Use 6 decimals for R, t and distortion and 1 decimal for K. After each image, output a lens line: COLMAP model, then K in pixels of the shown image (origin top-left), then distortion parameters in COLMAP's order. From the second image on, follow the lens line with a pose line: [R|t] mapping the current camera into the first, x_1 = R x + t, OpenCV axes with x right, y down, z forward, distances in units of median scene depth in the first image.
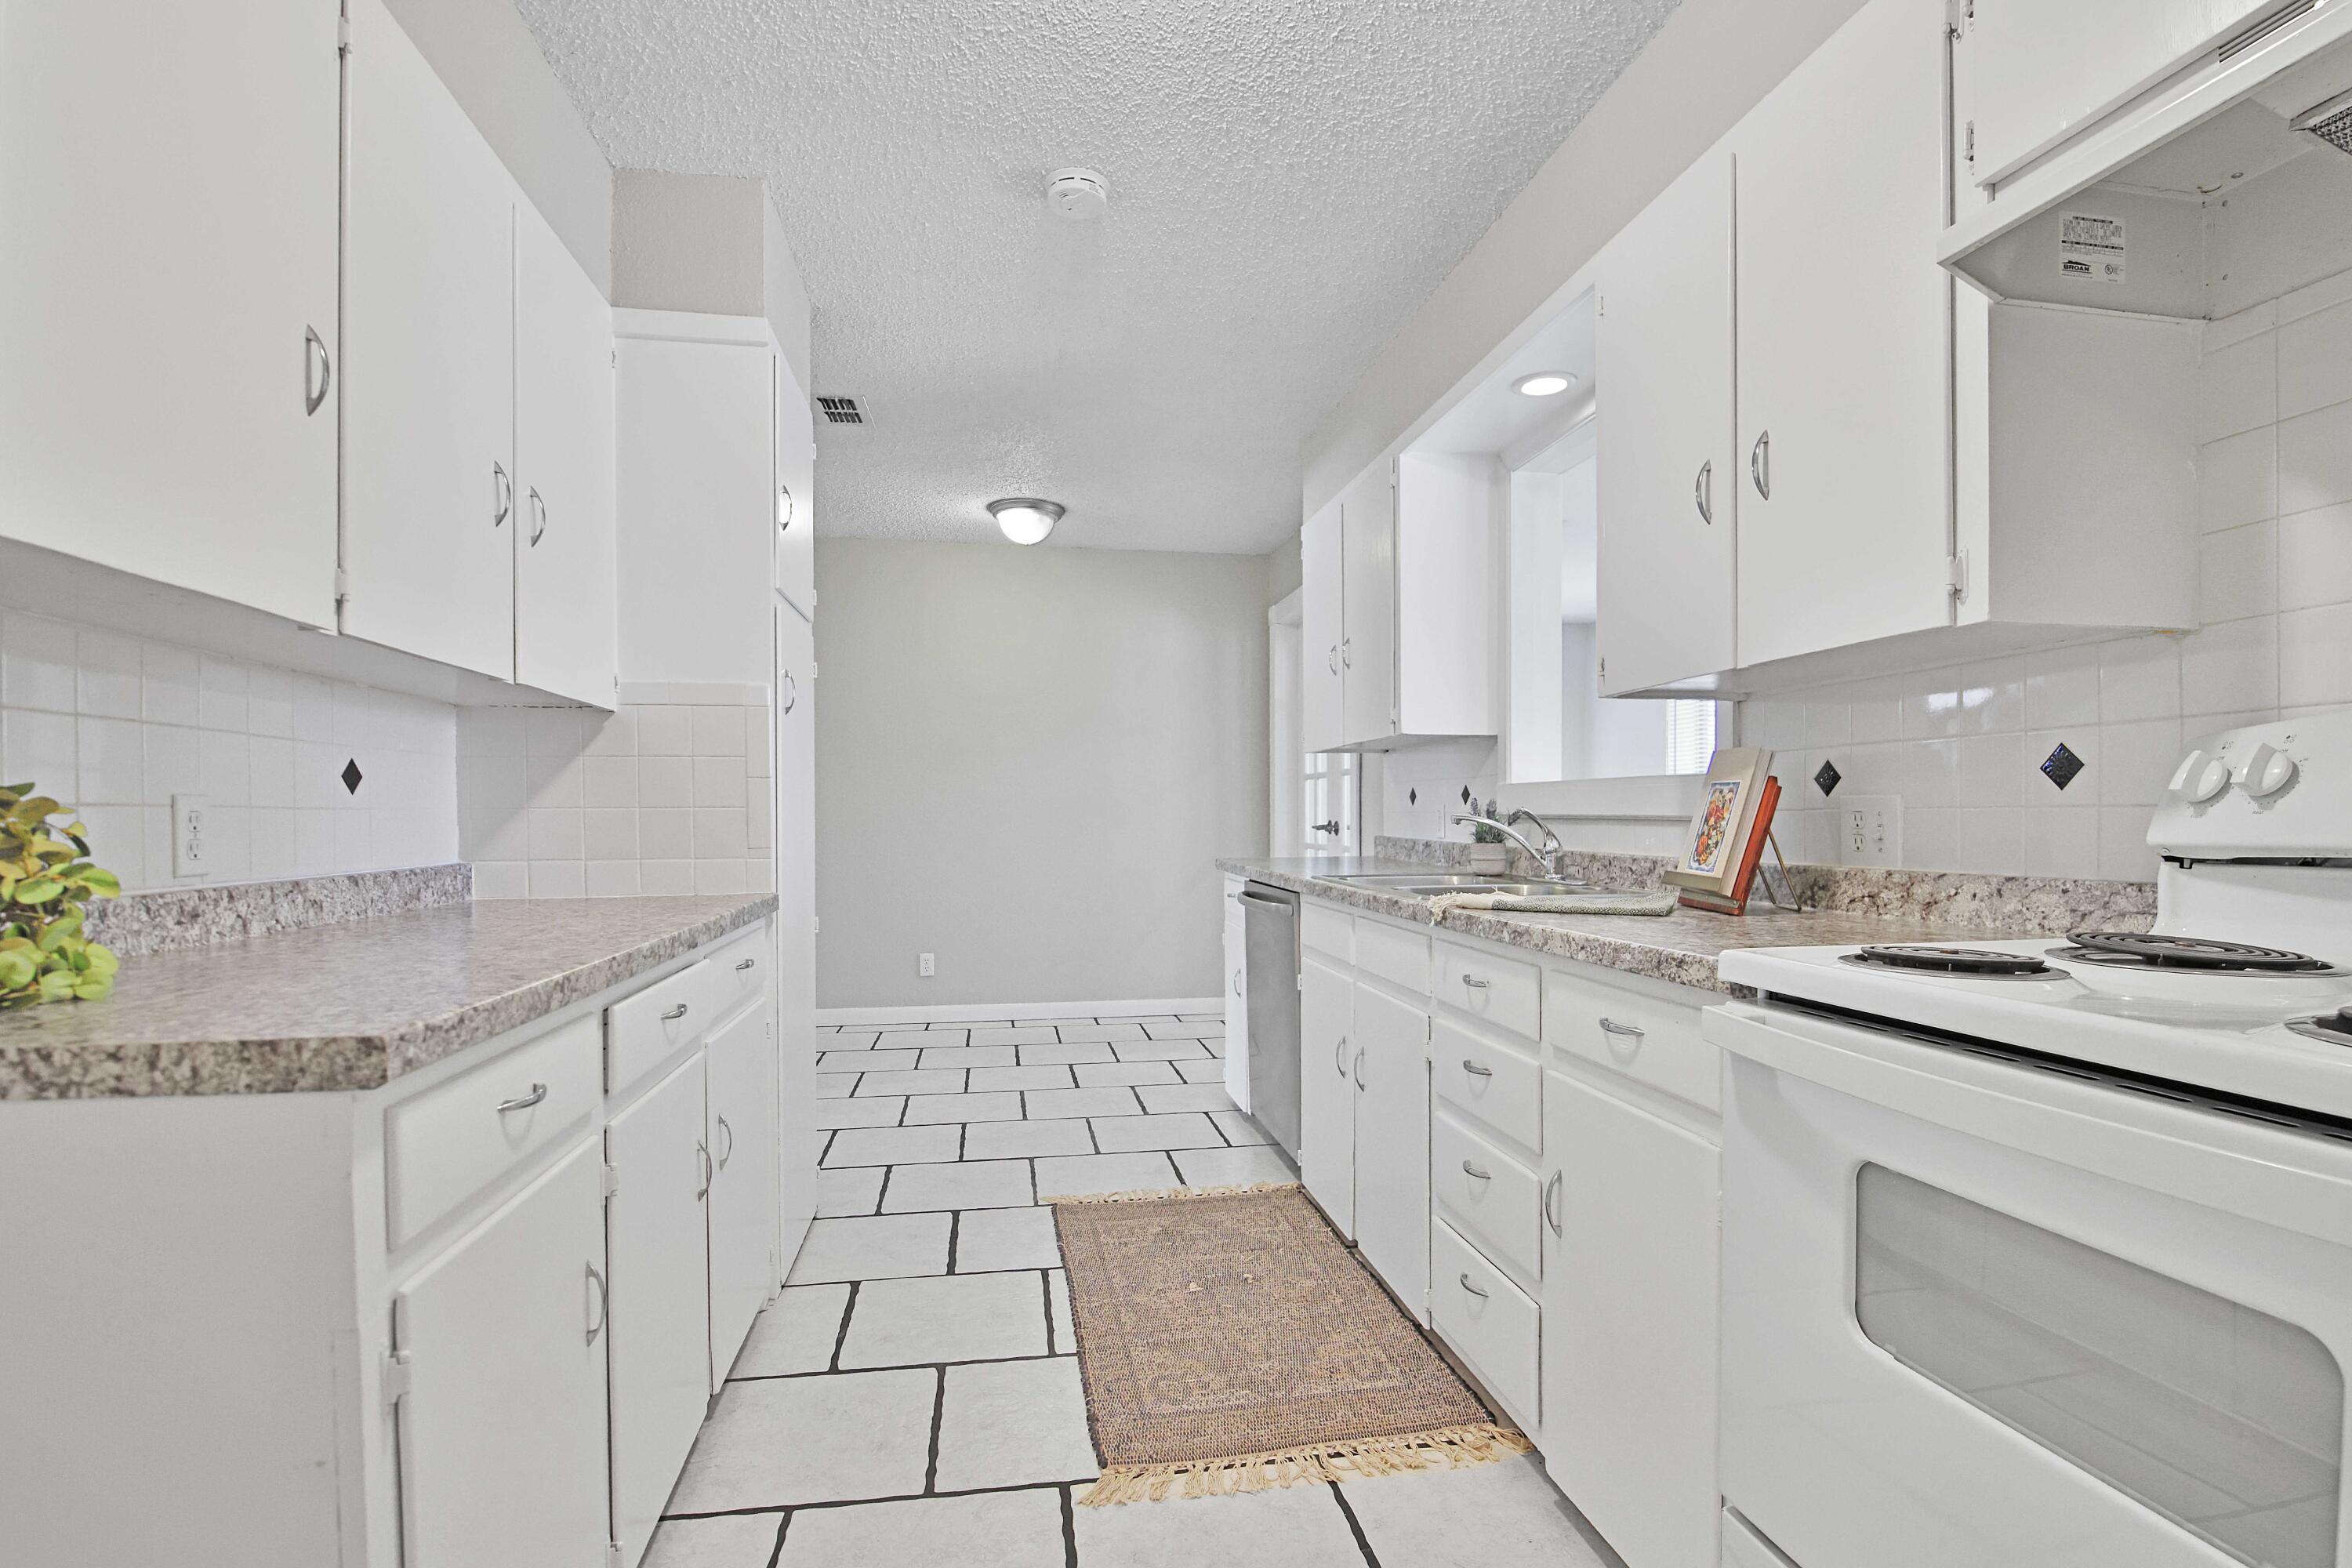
lens RADIAL K [[1117.5, 0, 1172.3], [0, 1117.5, 784.3], [0, 0, 1]] dist [-0.010319, -0.007224]
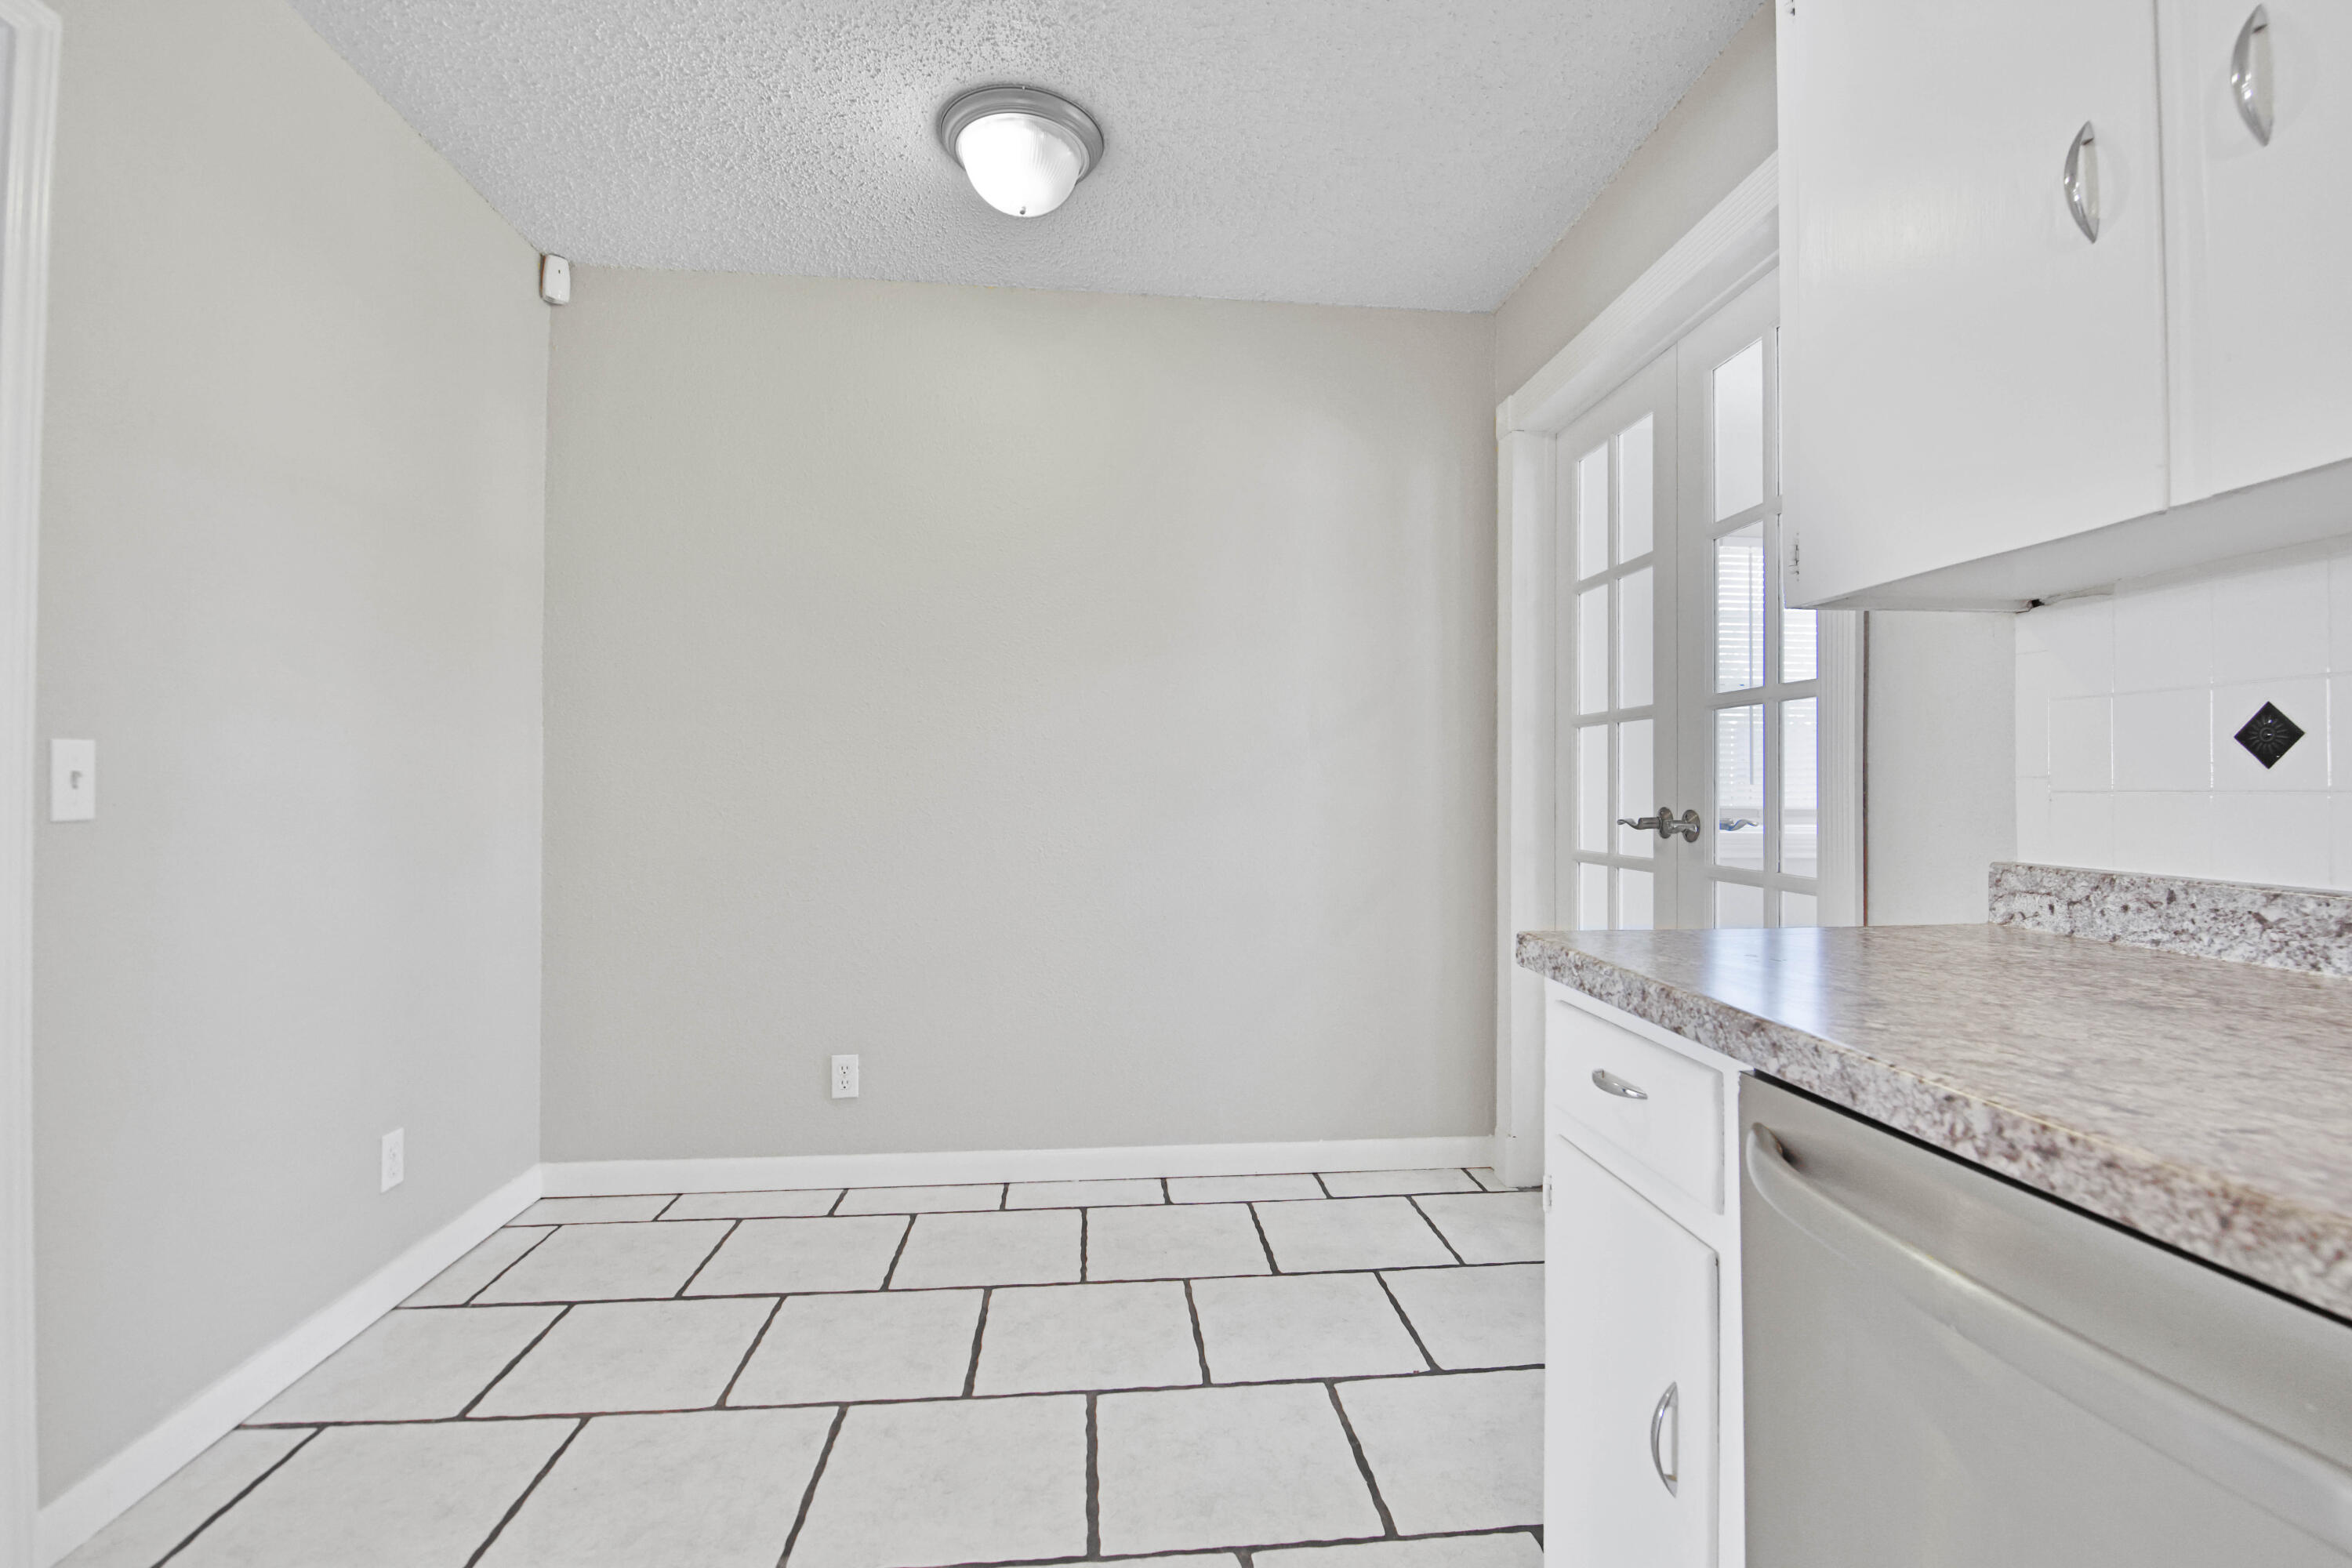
lens RADIAL K [[1117.5, 0, 1172.0], [0, 1117.5, 796.0], [0, 0, 1]] dist [-0.010319, -0.007224]
pose [[0.997035, 0.010243, -0.076262, -0.034507], [-0.007053, 0.999094, 0.041972, 0.009011], [0.076623, -0.041310, 0.996204, 0.599786]]
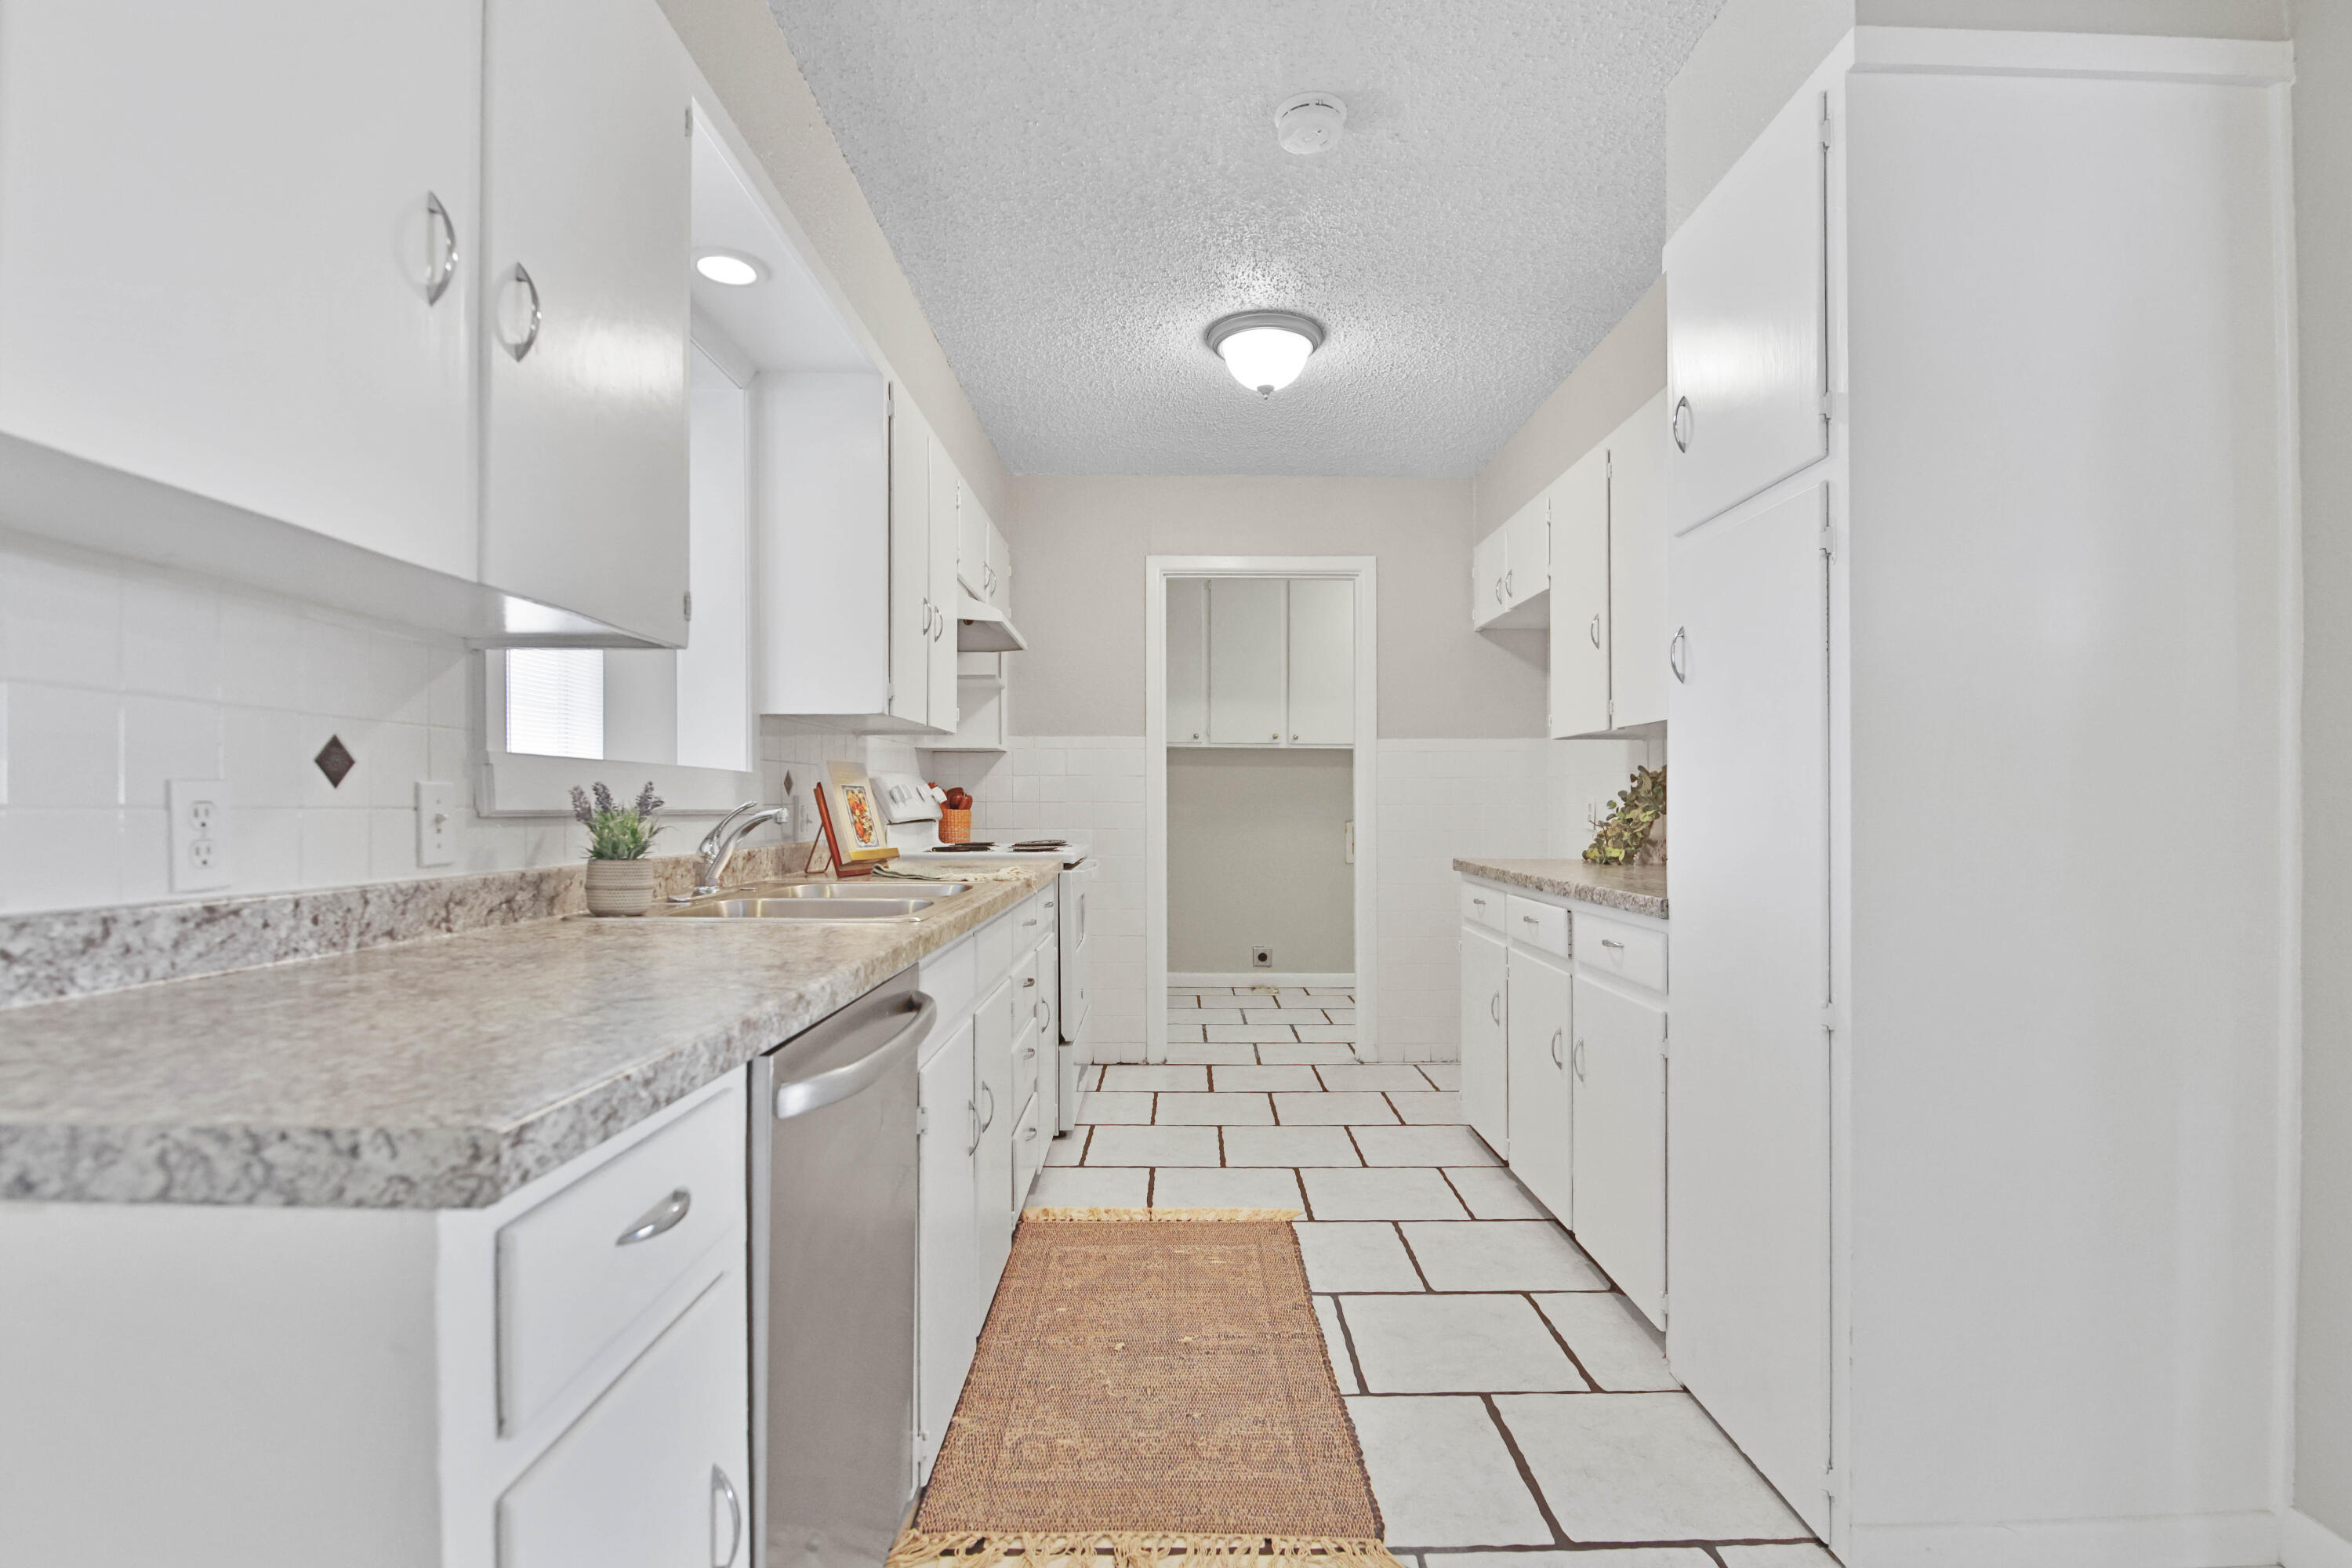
lens RADIAL K [[1117.5, 0, 1190.8], [0, 1117.5, 800.9], [0, 0, 1]] dist [-0.010319, -0.007224]
pose [[-0.989126, 0.012397, 0.146545, -0.104246], [0.006125, 0.999049, -0.043171, 0.050569], [-0.146941, -0.041804, -0.988261, 1.649959]]
